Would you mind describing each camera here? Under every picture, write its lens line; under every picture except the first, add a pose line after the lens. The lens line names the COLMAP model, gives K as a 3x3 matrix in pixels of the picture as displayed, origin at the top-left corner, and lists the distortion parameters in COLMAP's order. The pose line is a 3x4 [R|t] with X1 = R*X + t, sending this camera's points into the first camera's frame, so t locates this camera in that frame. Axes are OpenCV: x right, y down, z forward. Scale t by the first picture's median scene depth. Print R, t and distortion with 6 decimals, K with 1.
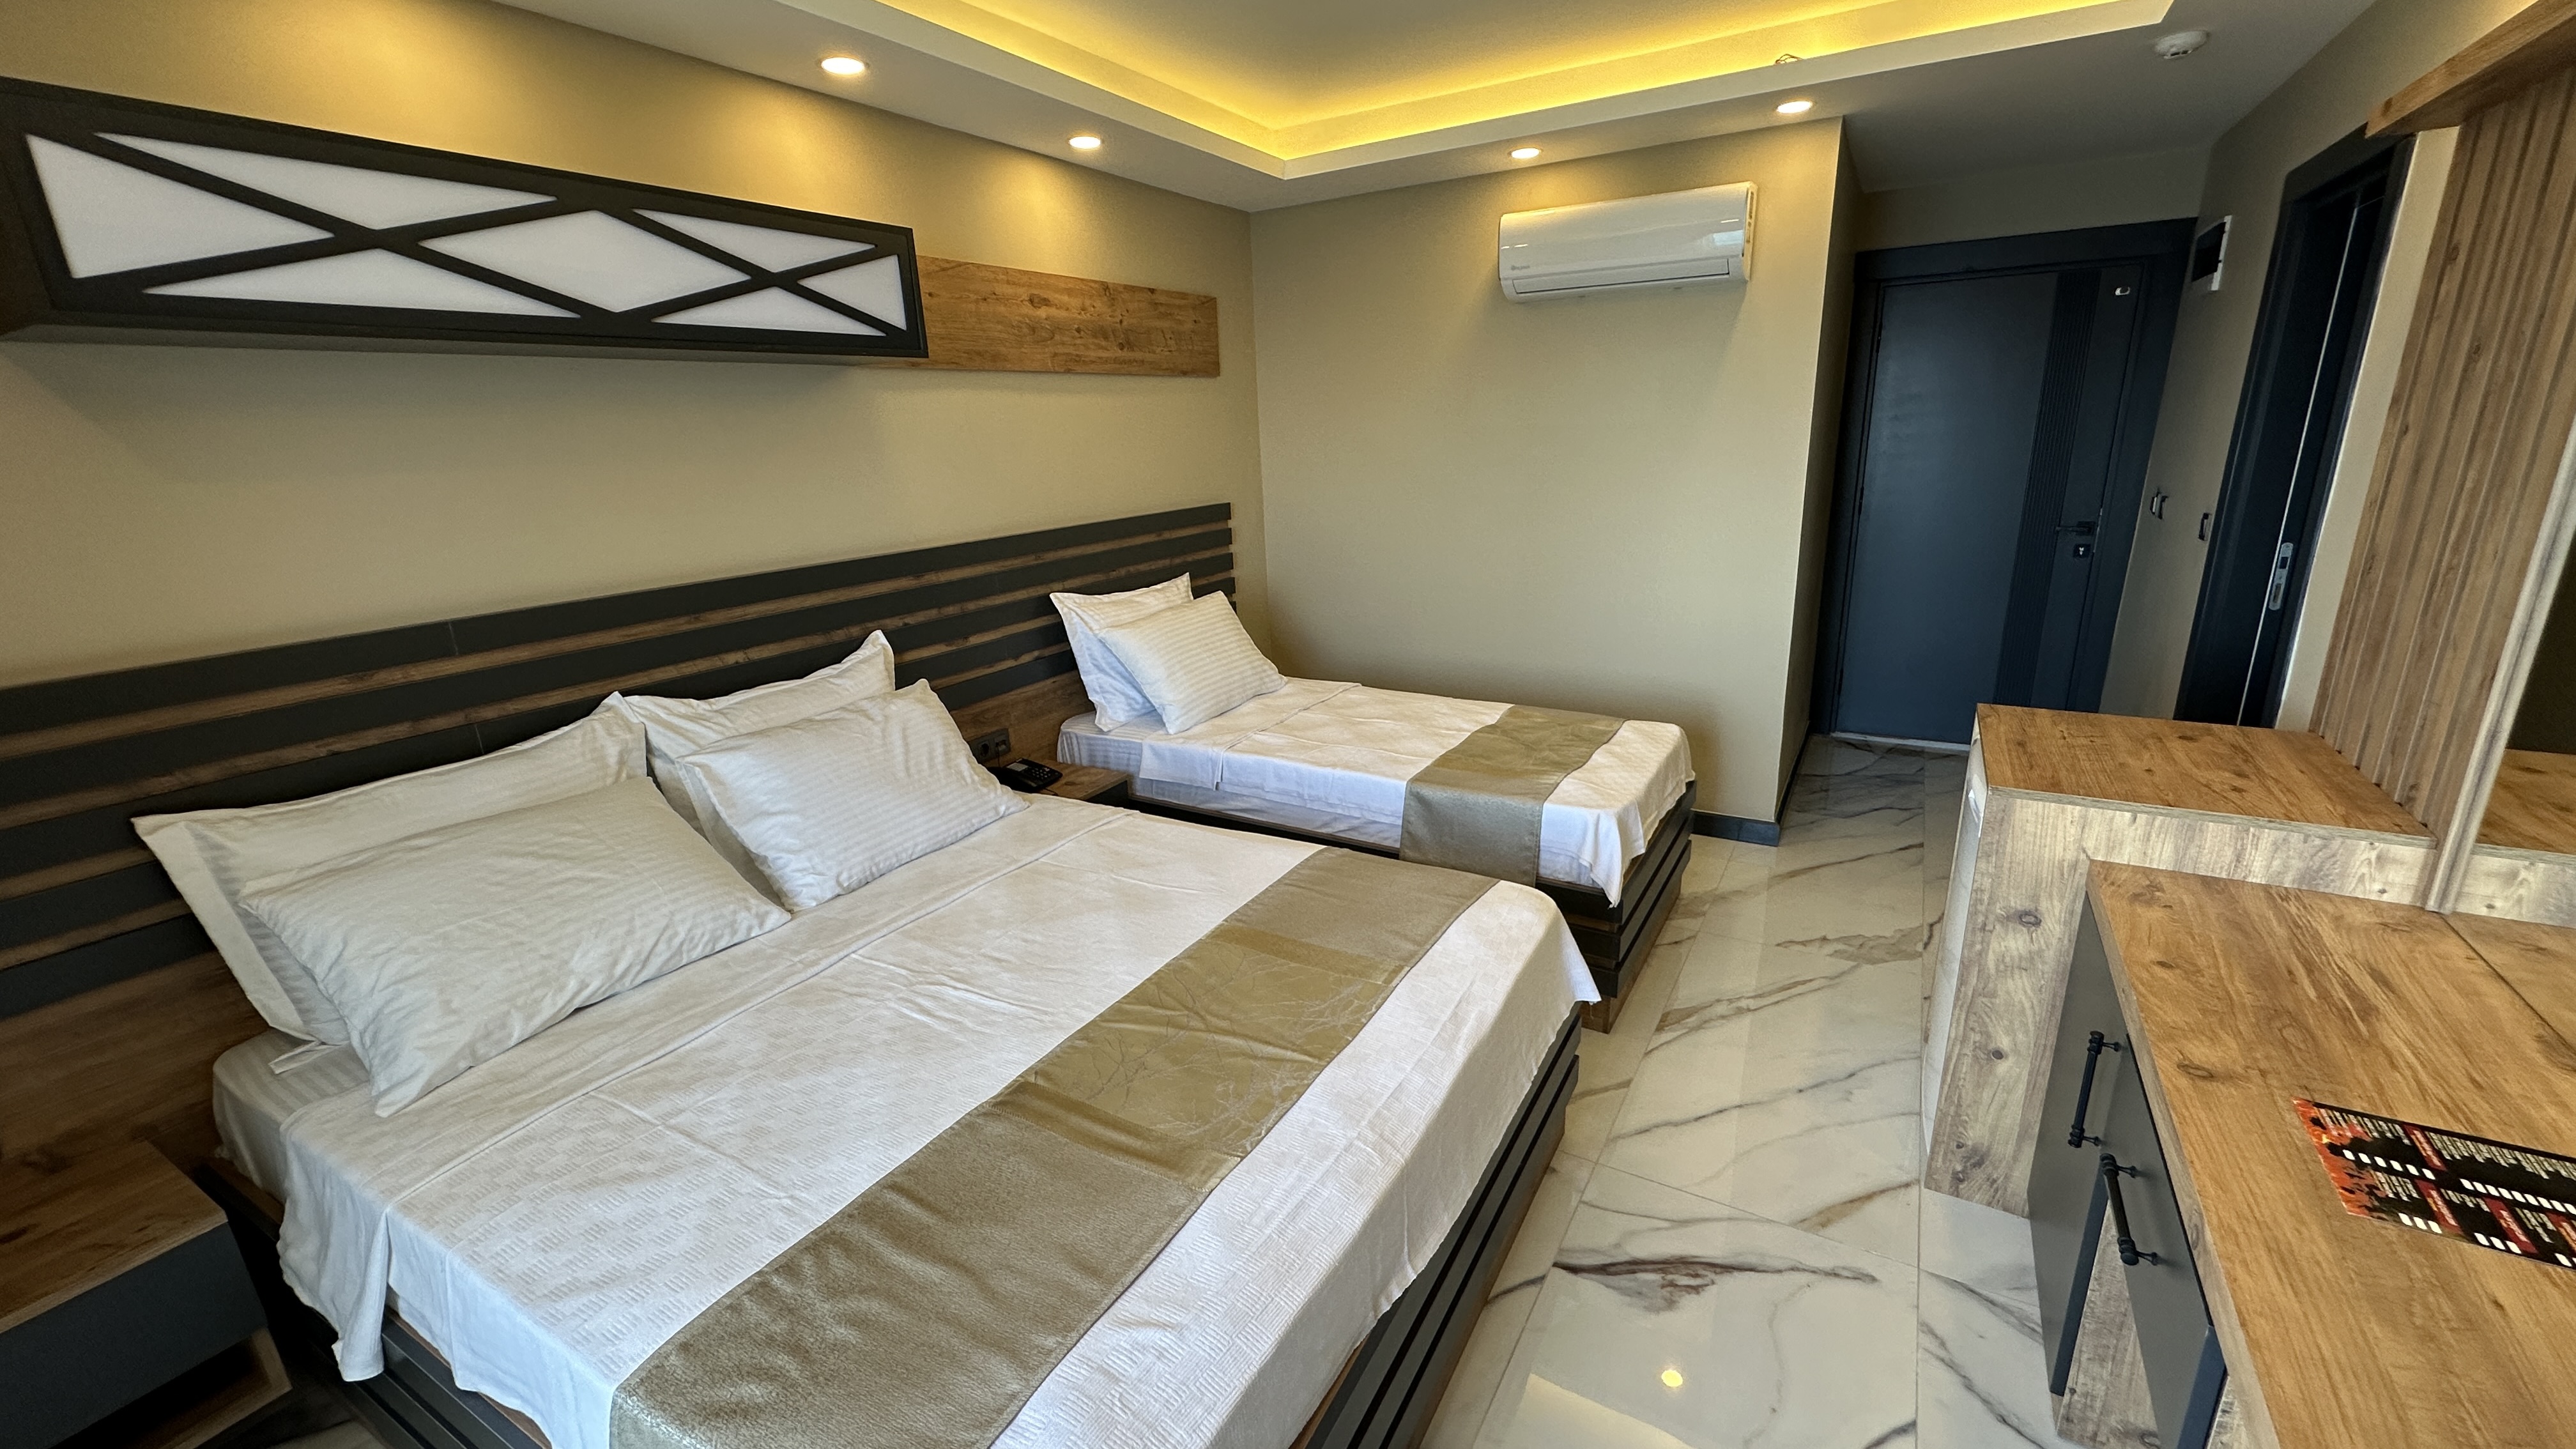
lens RADIAL K [[1029.6, 0, 1286.6], [0, 1029.6, 728.6], [0, 0, 1]] dist [-0.004028, 0.000186]
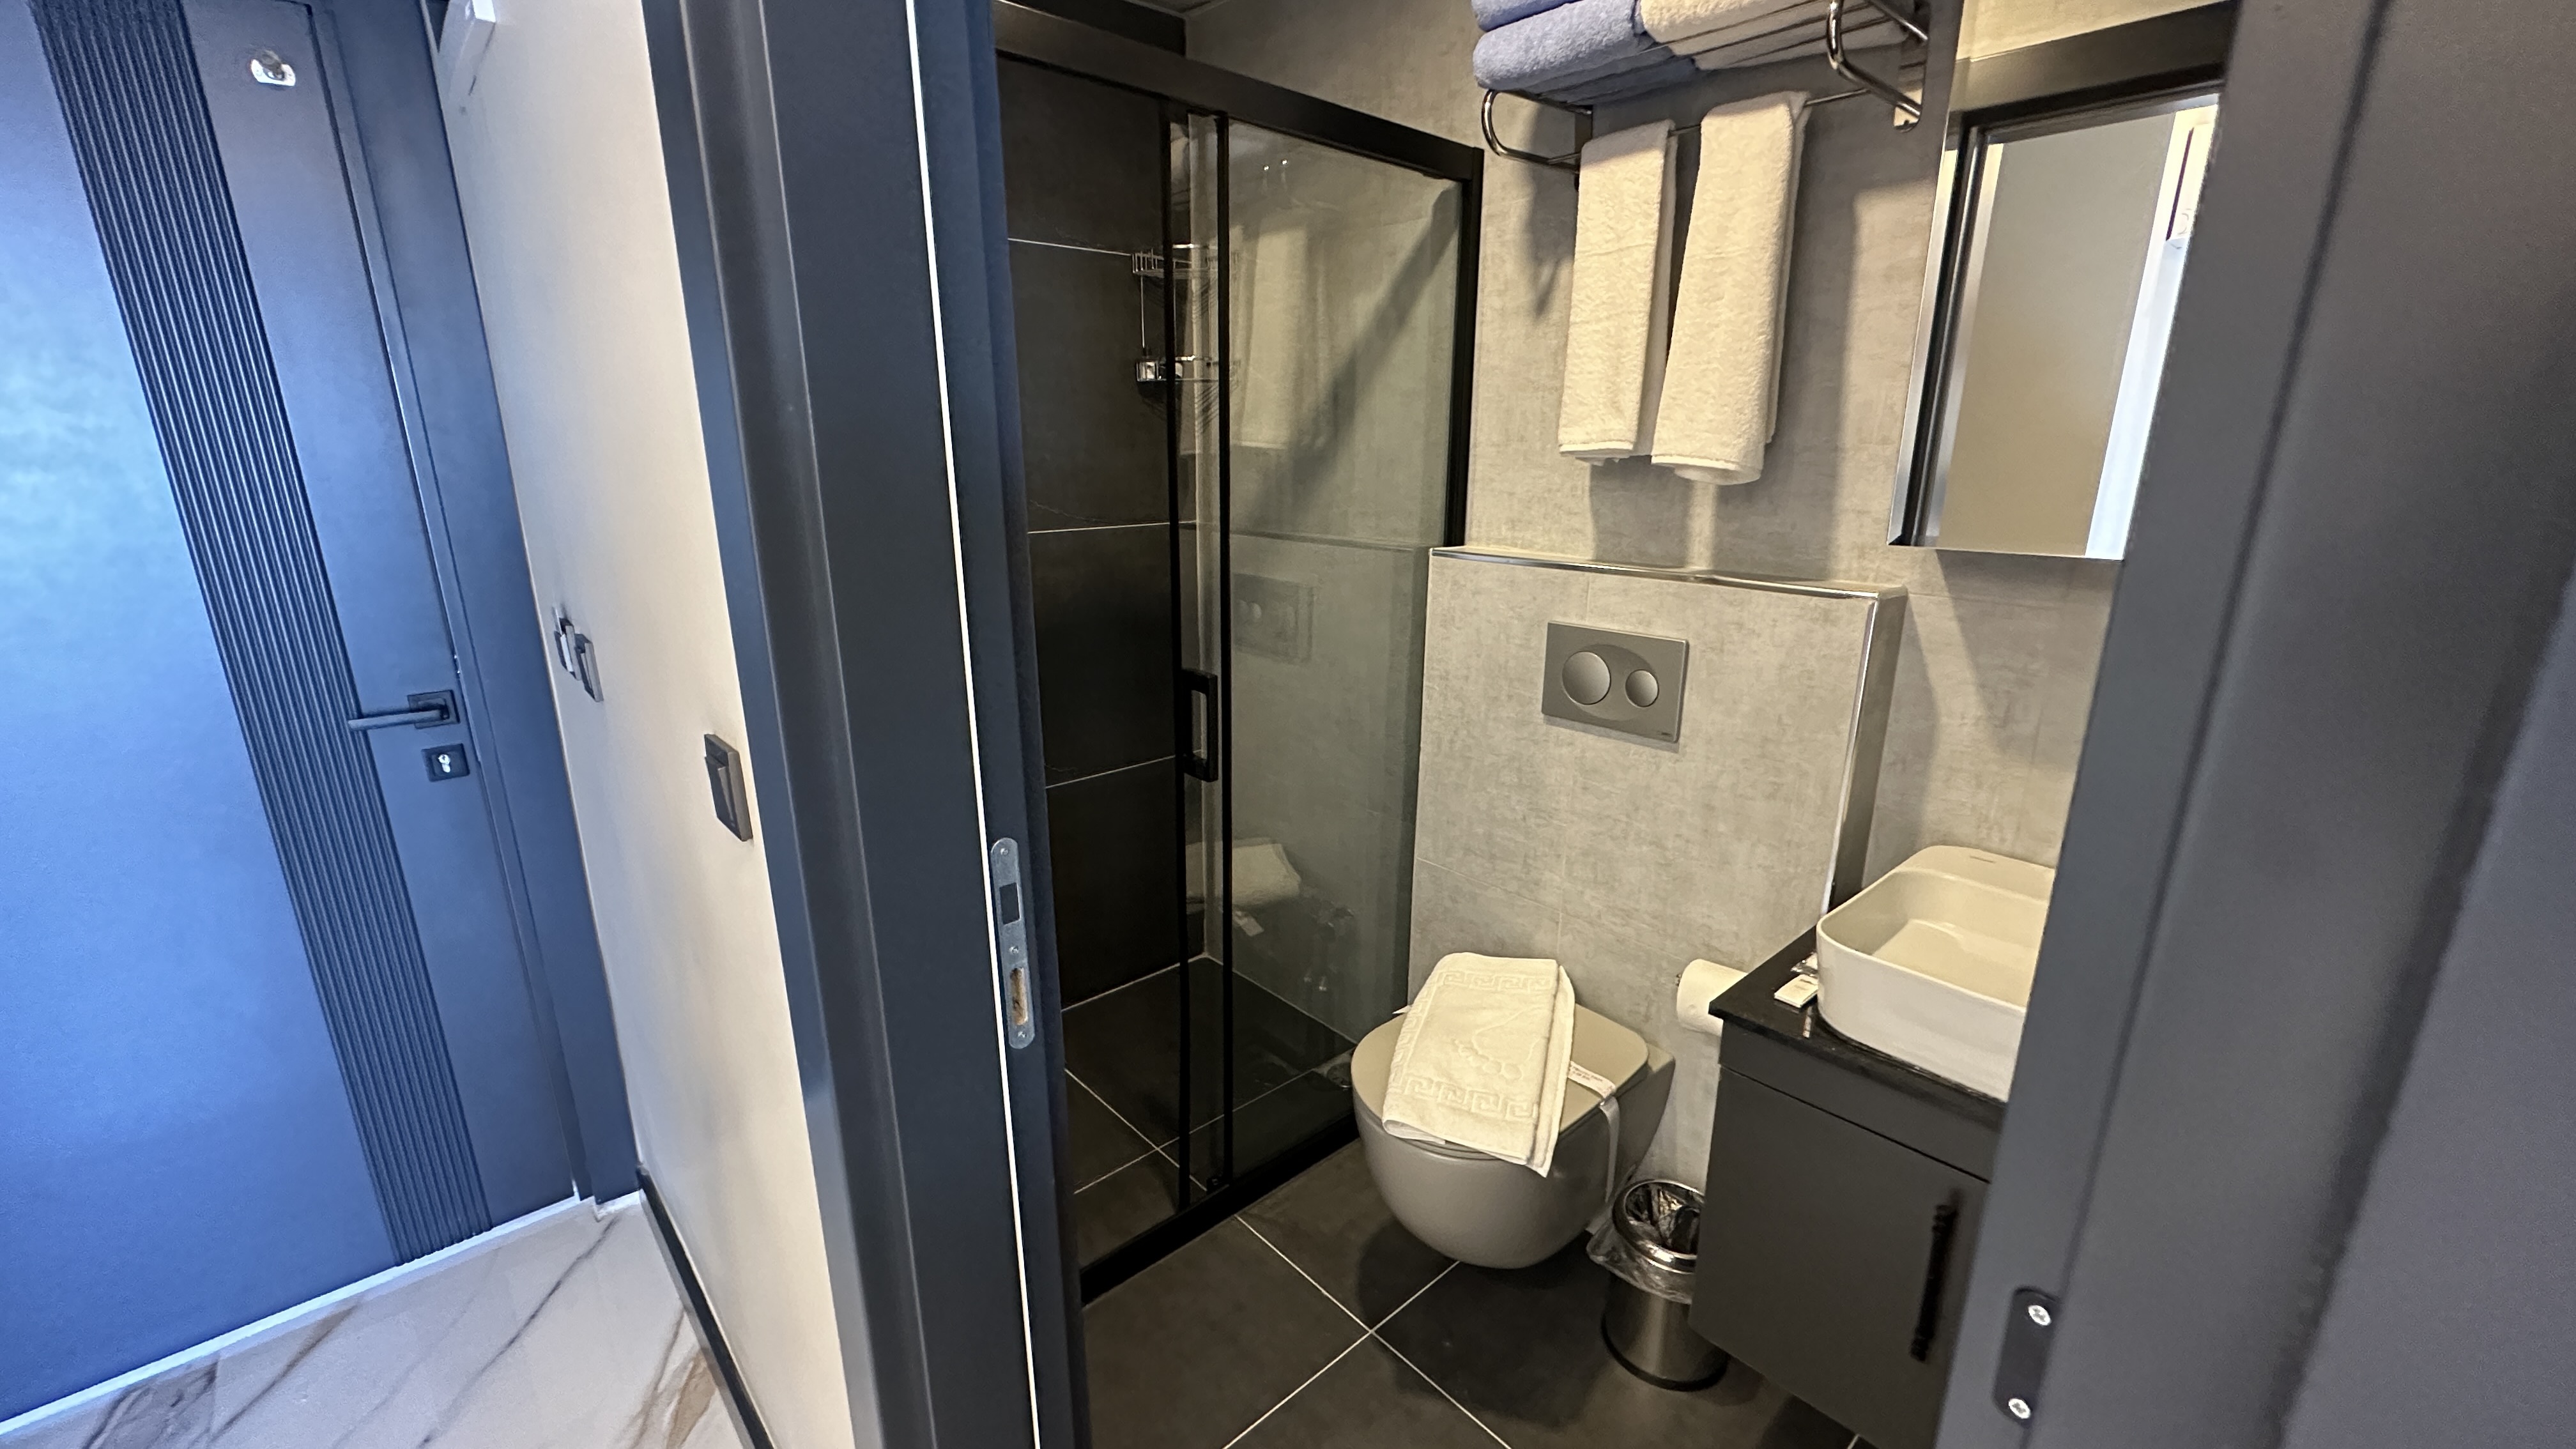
lens RADIAL K [[1029.6, 0, 1286.6], [0, 1029.6, 728.6], [0, 0, 1]] dist [-0.004028, 0.000186]
pose [[0.292257, -0.220752, 0.930513, 0.496541], [0.260847, 0.954502, 0.144516, -0.158967], [-0.920079, 0.200486, 0.336543, 0.555091]]
